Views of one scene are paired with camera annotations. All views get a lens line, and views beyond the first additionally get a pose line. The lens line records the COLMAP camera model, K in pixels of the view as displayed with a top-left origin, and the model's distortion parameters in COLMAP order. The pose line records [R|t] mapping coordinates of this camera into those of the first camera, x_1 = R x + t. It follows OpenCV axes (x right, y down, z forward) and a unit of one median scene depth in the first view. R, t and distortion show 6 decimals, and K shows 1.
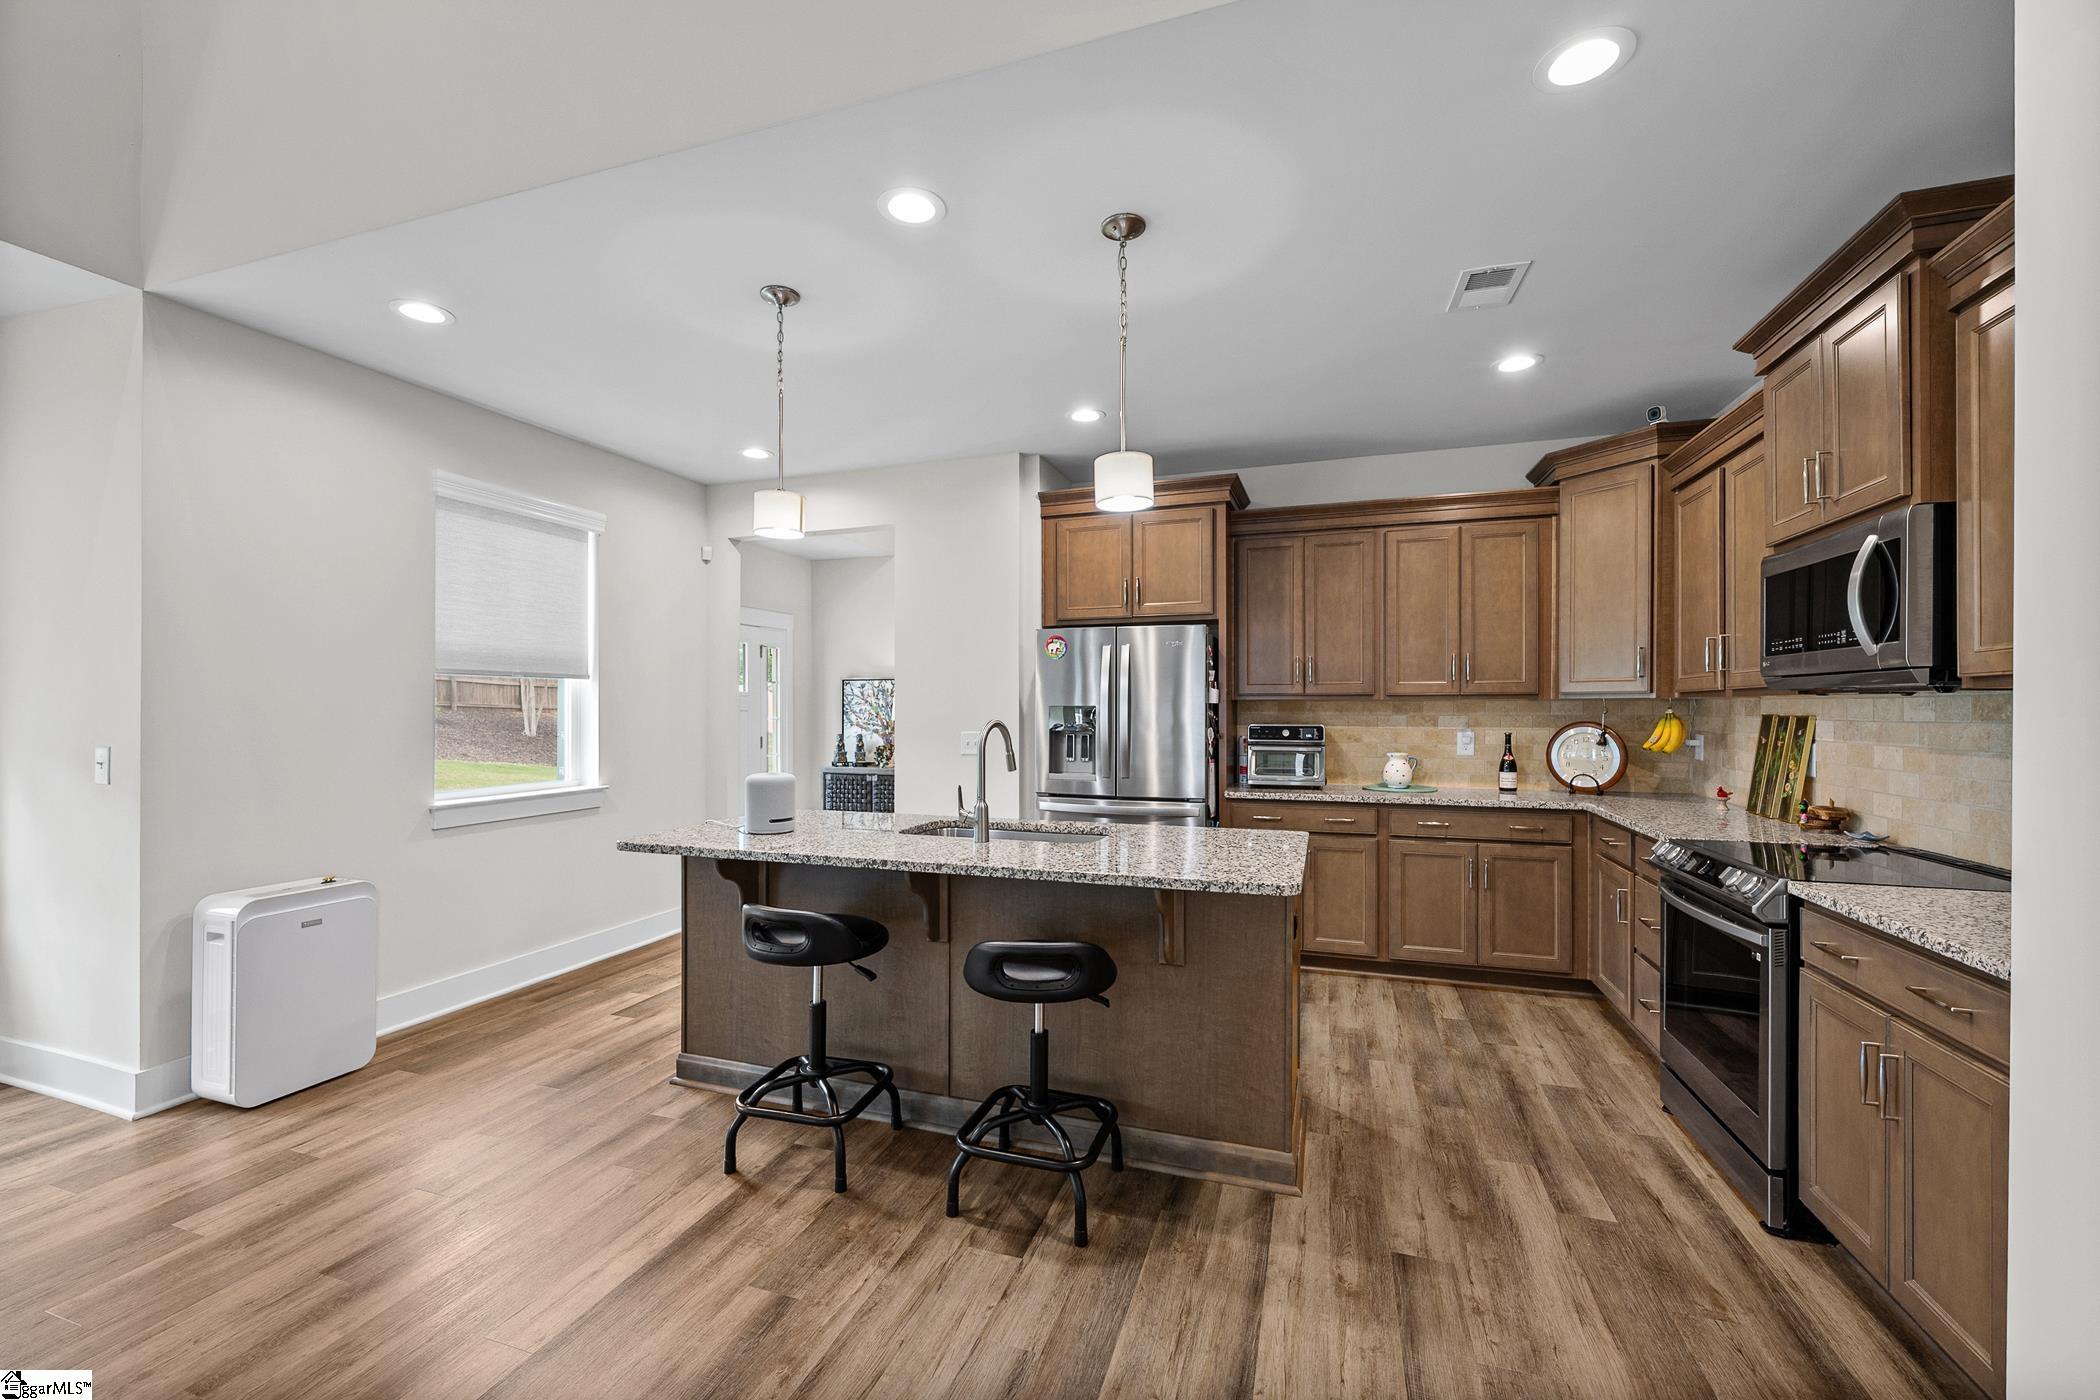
lens RADIAL K [[840.4, 0, 1049.2], [0, 840.4, 710.7], [0, 0, 1]] dist [-0.000946, -0.000090]
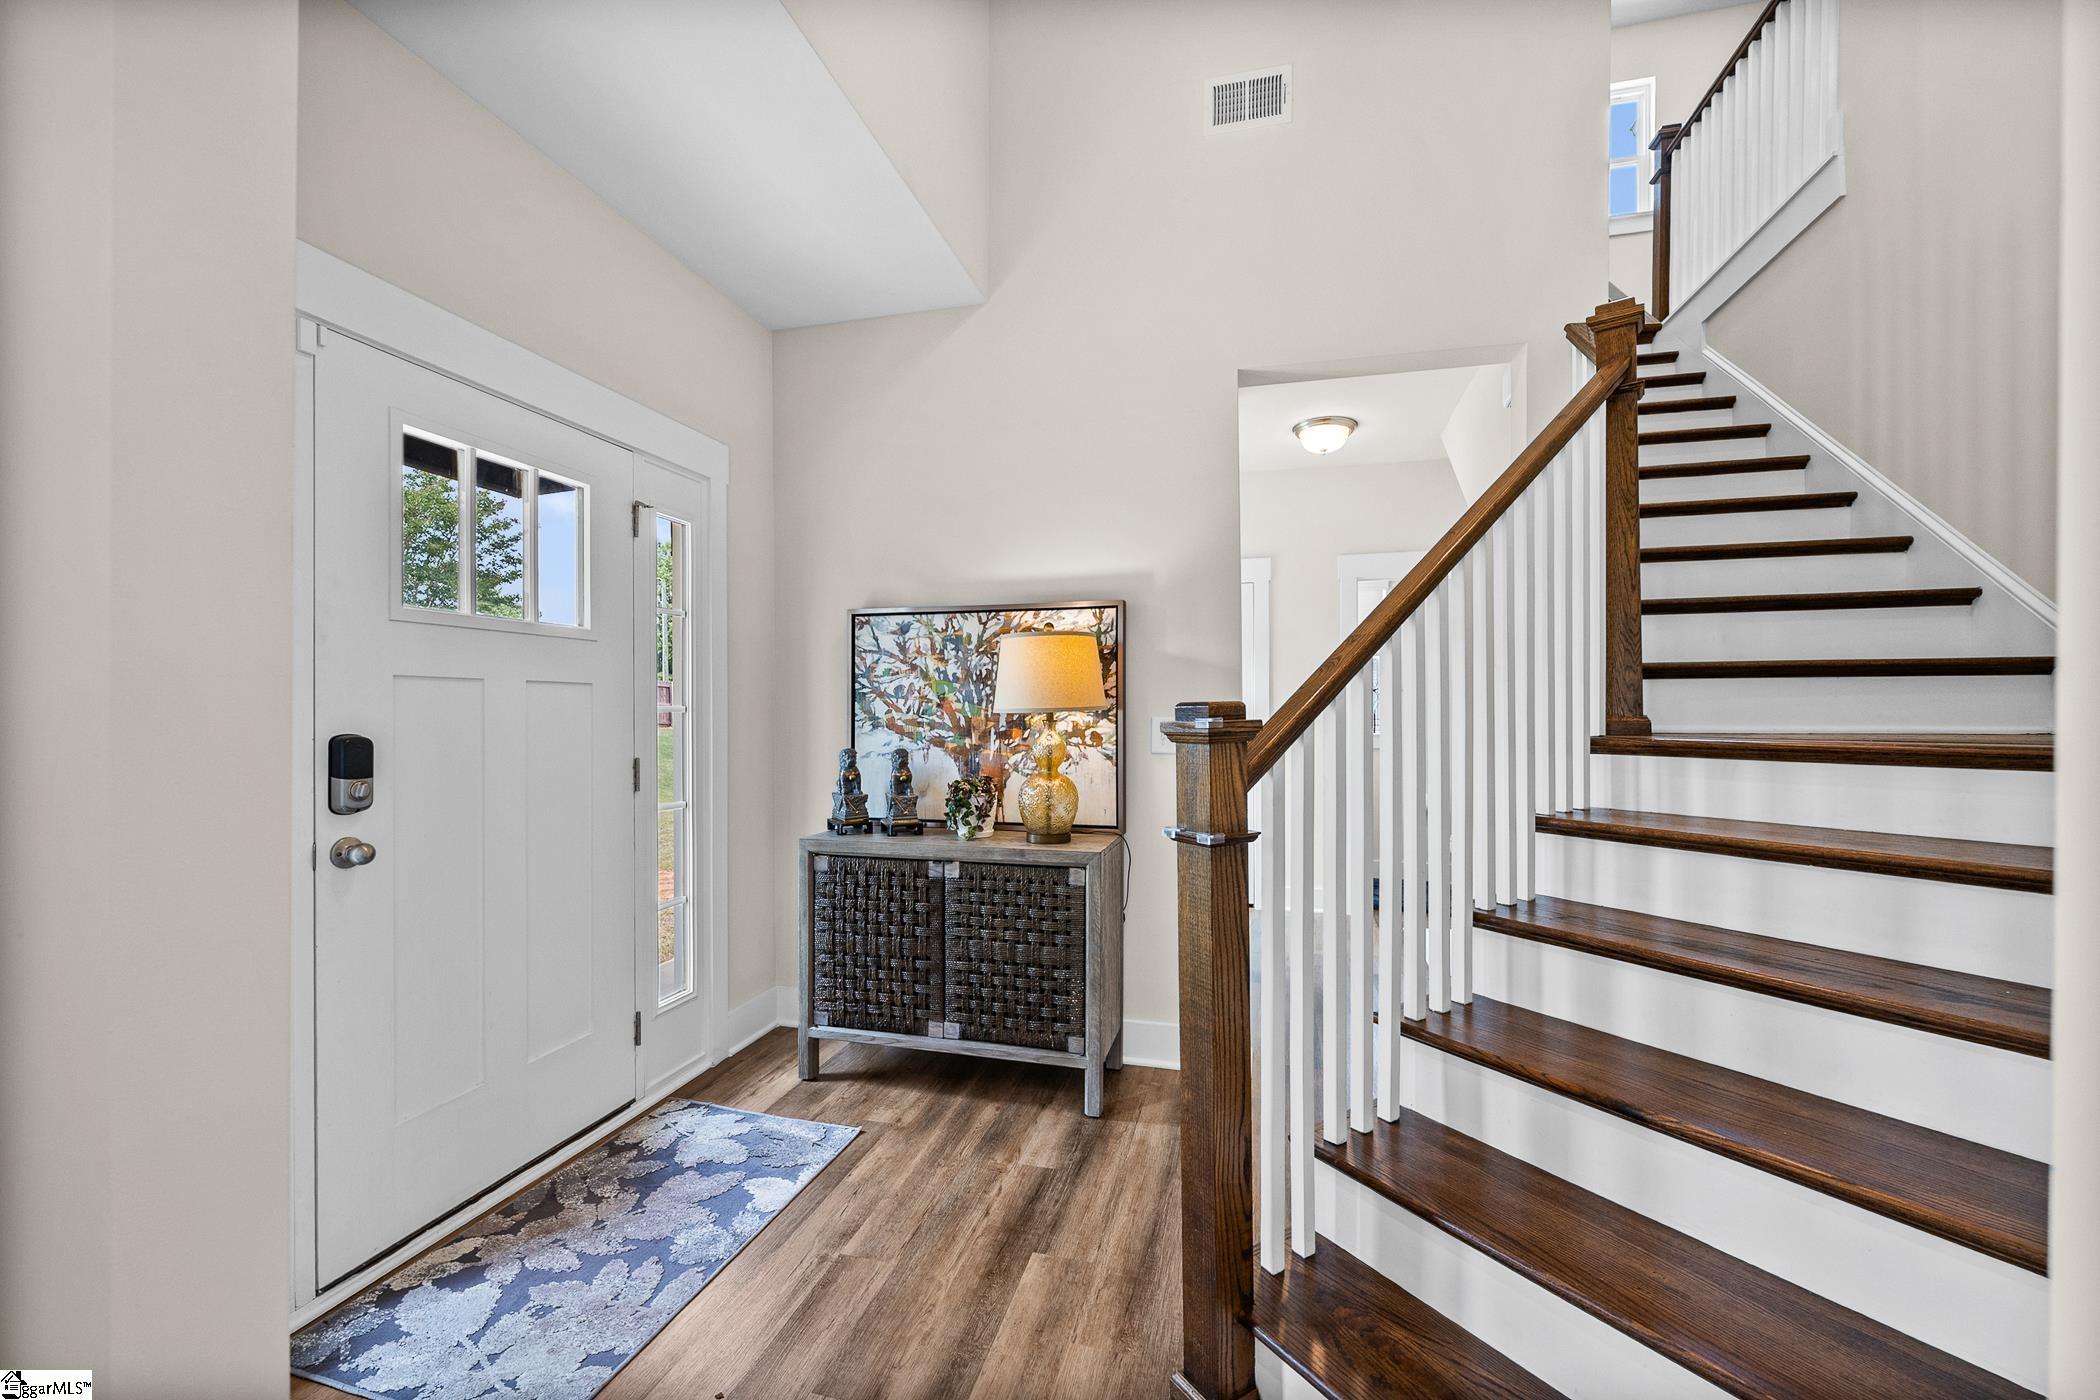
lens RADIAL K [[840.4, 0, 1049.2], [0, 840.4, 710.7], [0, 0, 1]] dist [-0.000946, -0.000090]
pose [[0.998180, -0.001498, 0.060293, -0.355432], [0.001728, 0.999991, -0.003760, 0.022628], [-0.060287, 0.003857, 0.998174, 1.196980]]
